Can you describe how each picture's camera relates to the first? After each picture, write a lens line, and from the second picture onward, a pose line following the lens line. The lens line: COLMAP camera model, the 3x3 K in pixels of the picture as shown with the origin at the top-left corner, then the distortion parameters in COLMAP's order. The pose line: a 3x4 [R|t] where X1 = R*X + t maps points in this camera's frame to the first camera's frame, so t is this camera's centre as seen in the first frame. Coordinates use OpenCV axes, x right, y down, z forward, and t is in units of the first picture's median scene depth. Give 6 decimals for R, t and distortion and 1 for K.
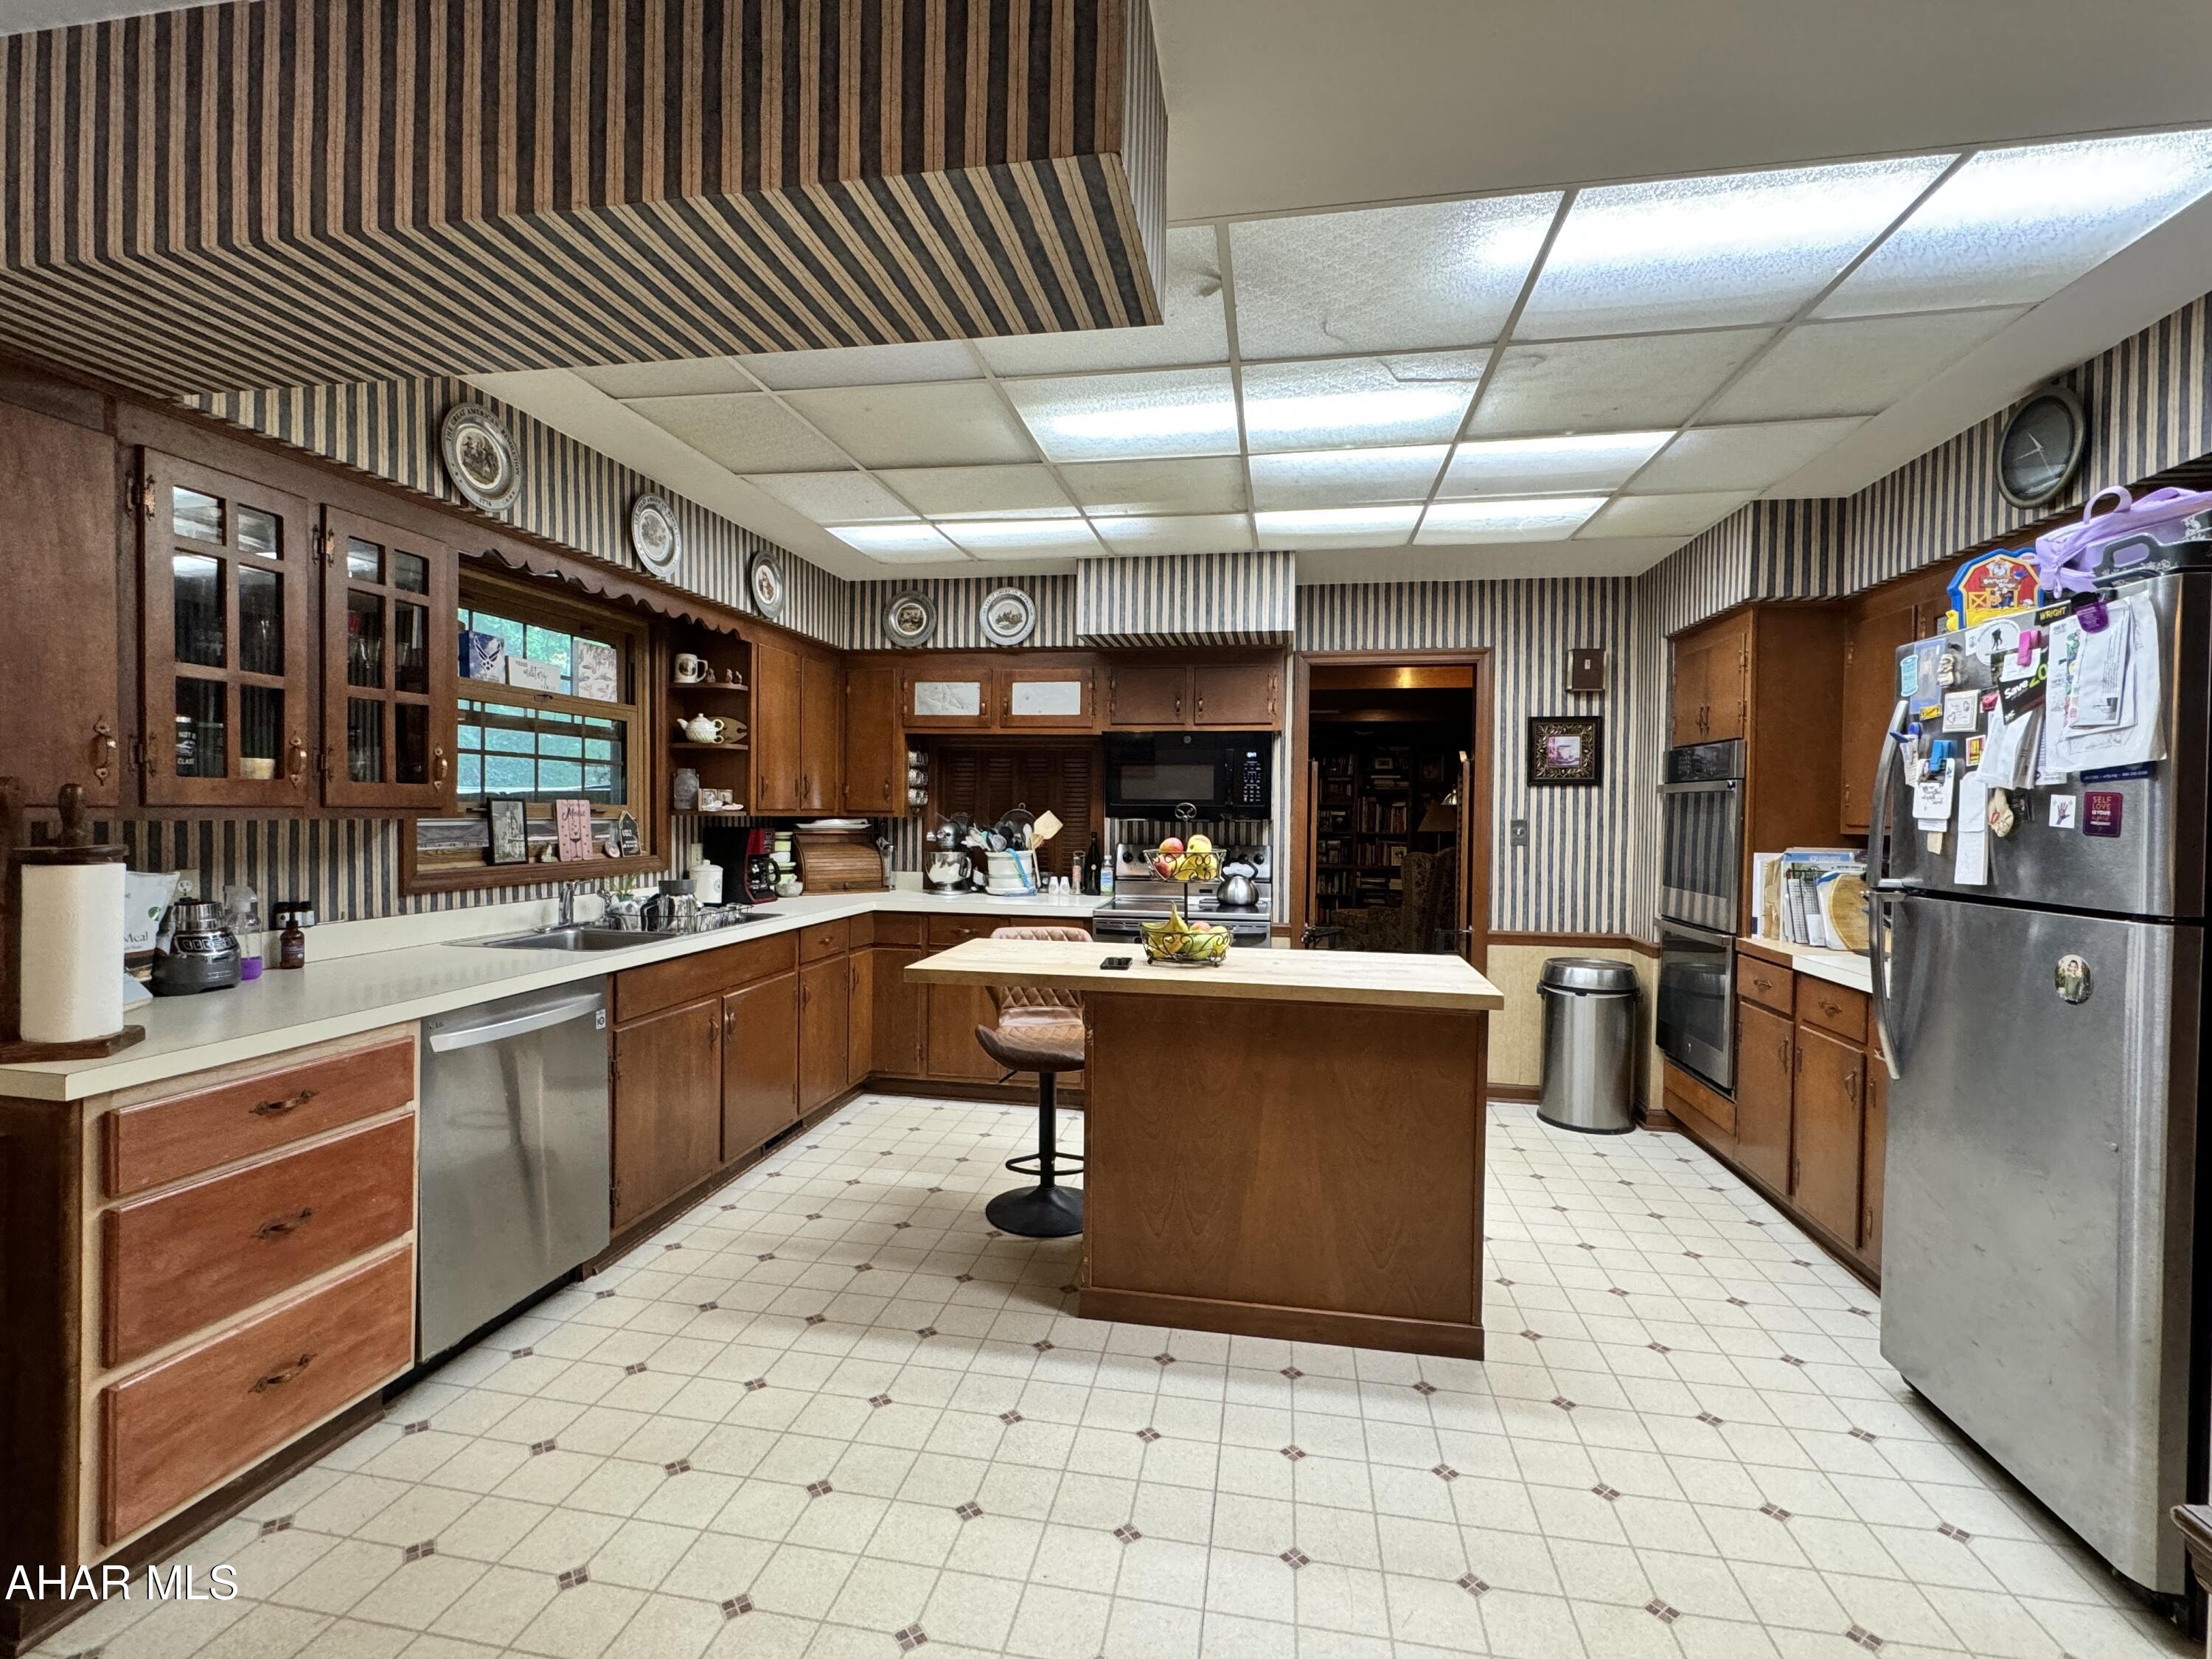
lens RADIAL K [[995.1, 0, 1104.4], [0, 995.1, 827.0], [0, 0, 1]] dist [-0.000233, -0.000014]
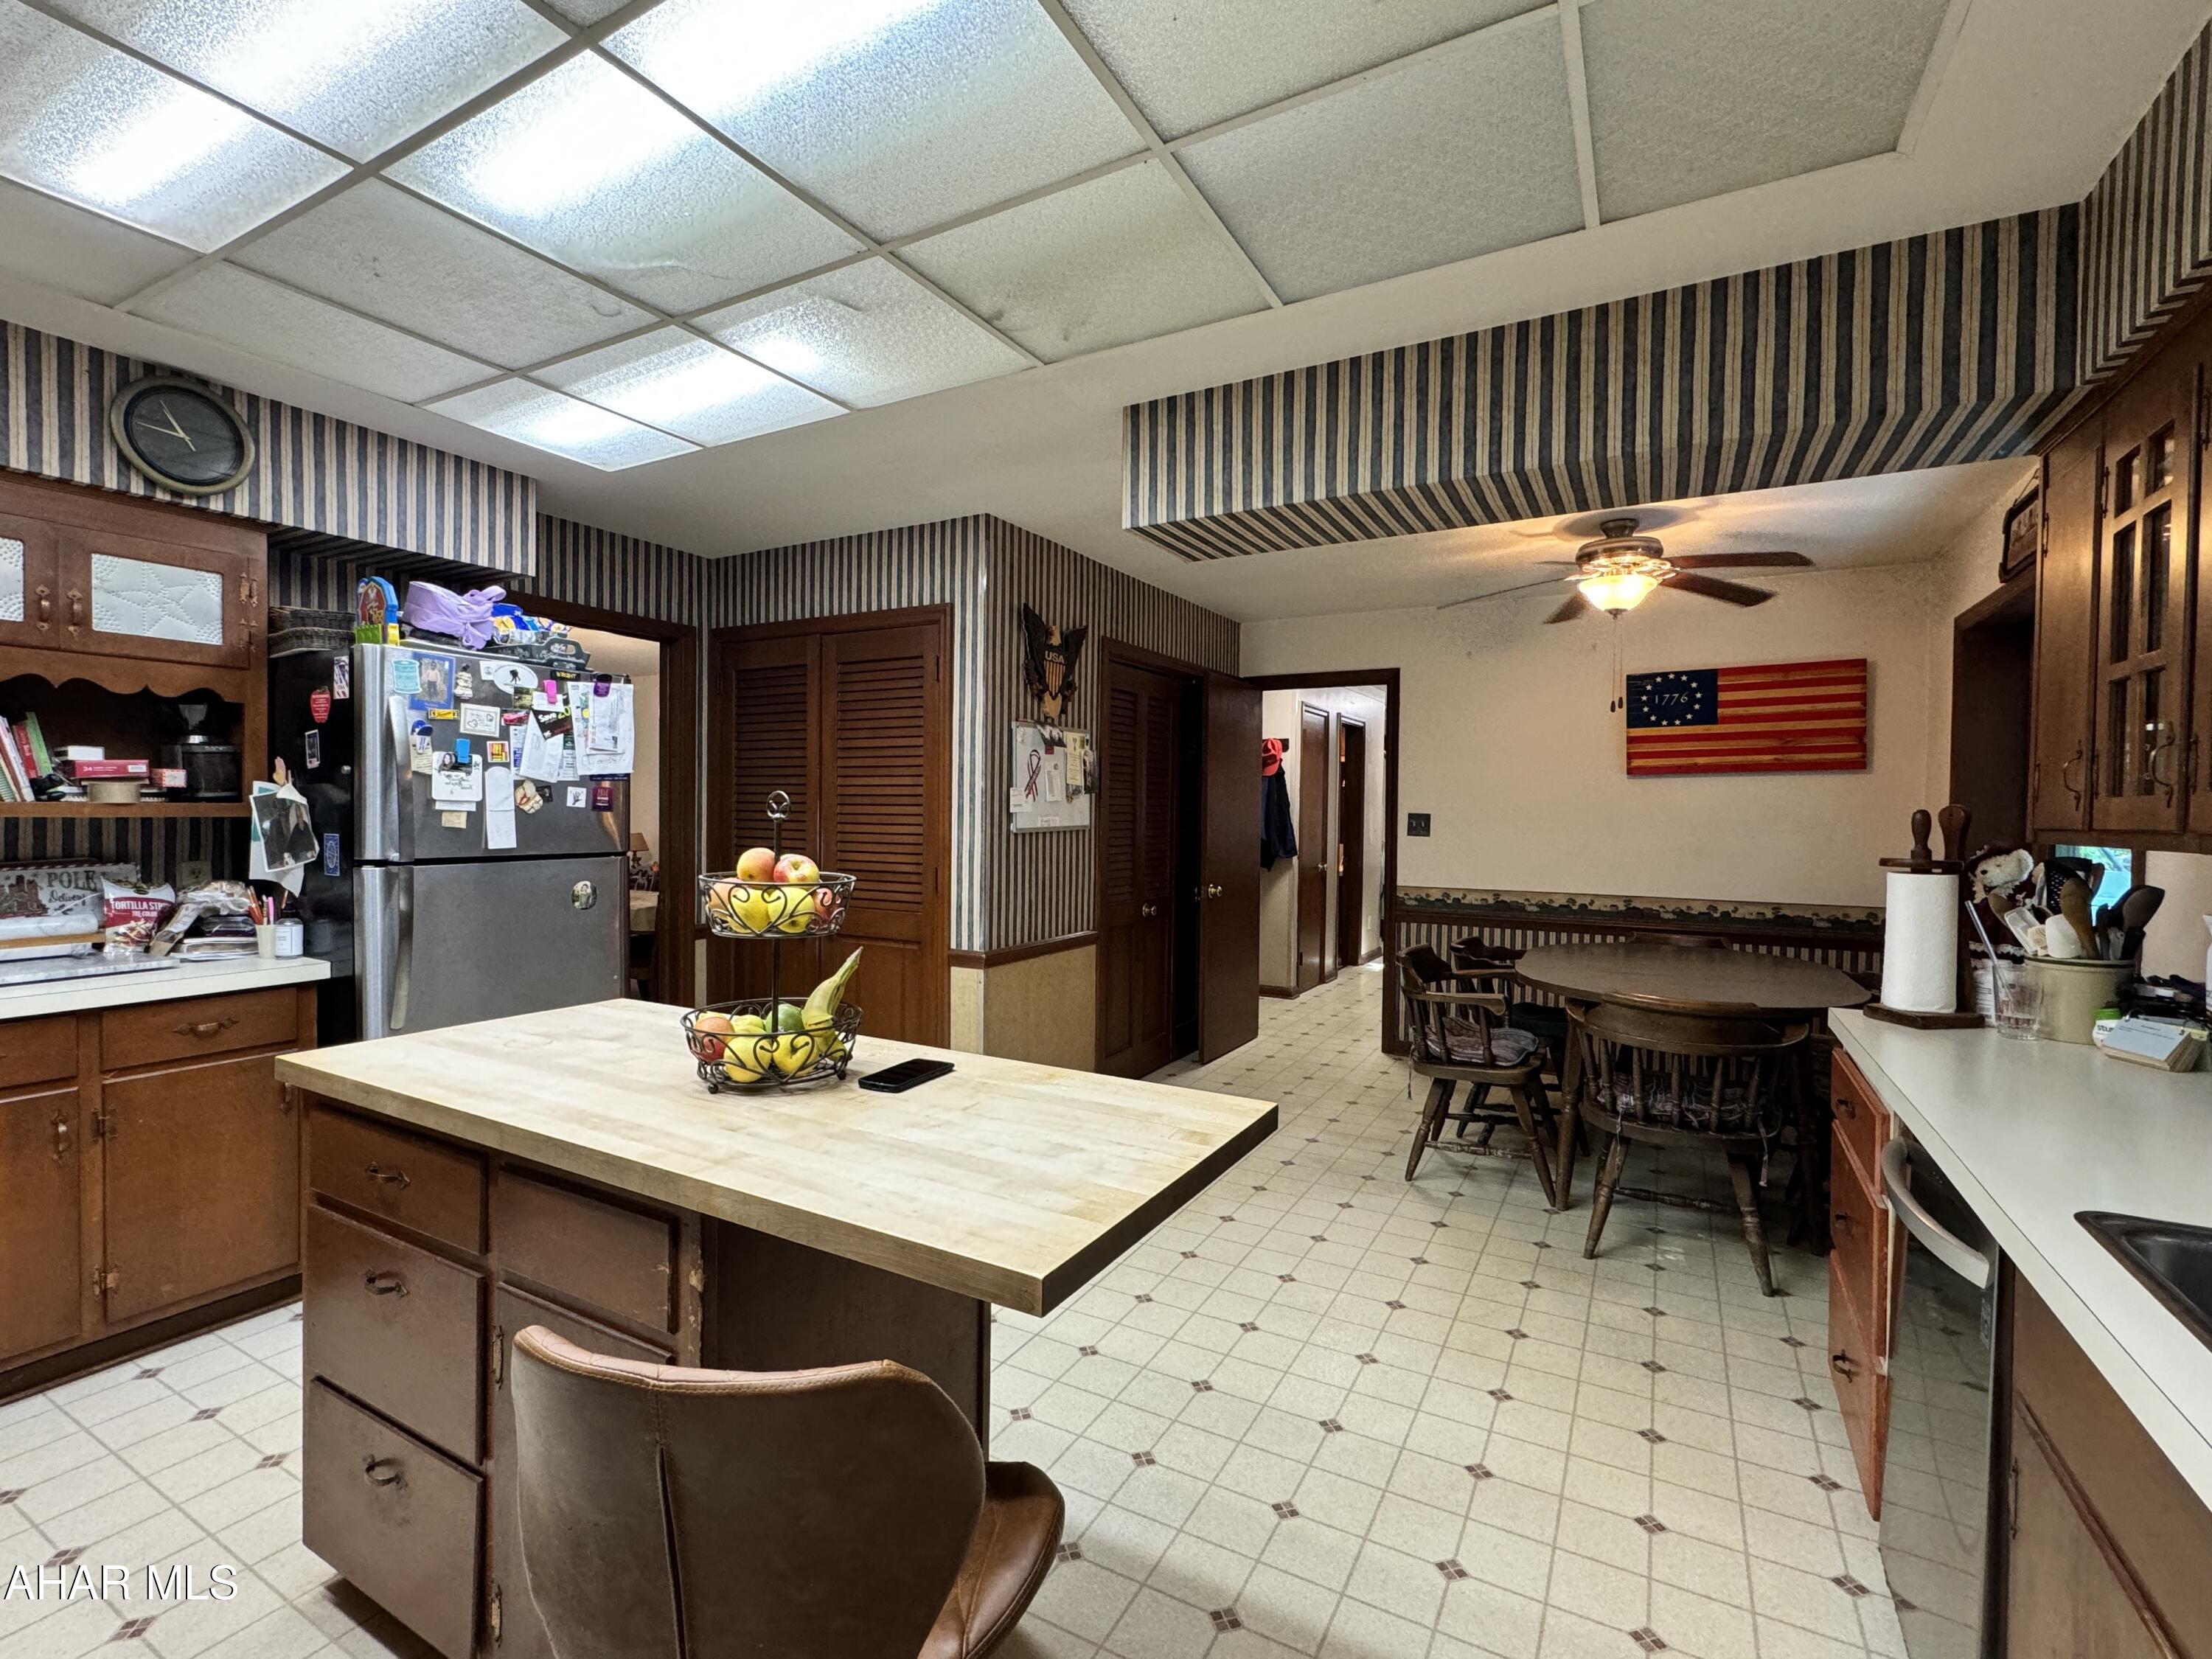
lens RADIAL K [[995.1, 0, 1104.5], [0, 995.1, 828.4], [0, 0, 1]] dist [-0.000233, -0.000014]
pose [[-0.944658, -0.030063, 0.326676, -0.384948], [-0.018765, 0.999114, 0.037682, -0.039079], [-0.327519, 0.029467, -0.944385, 2.084918]]
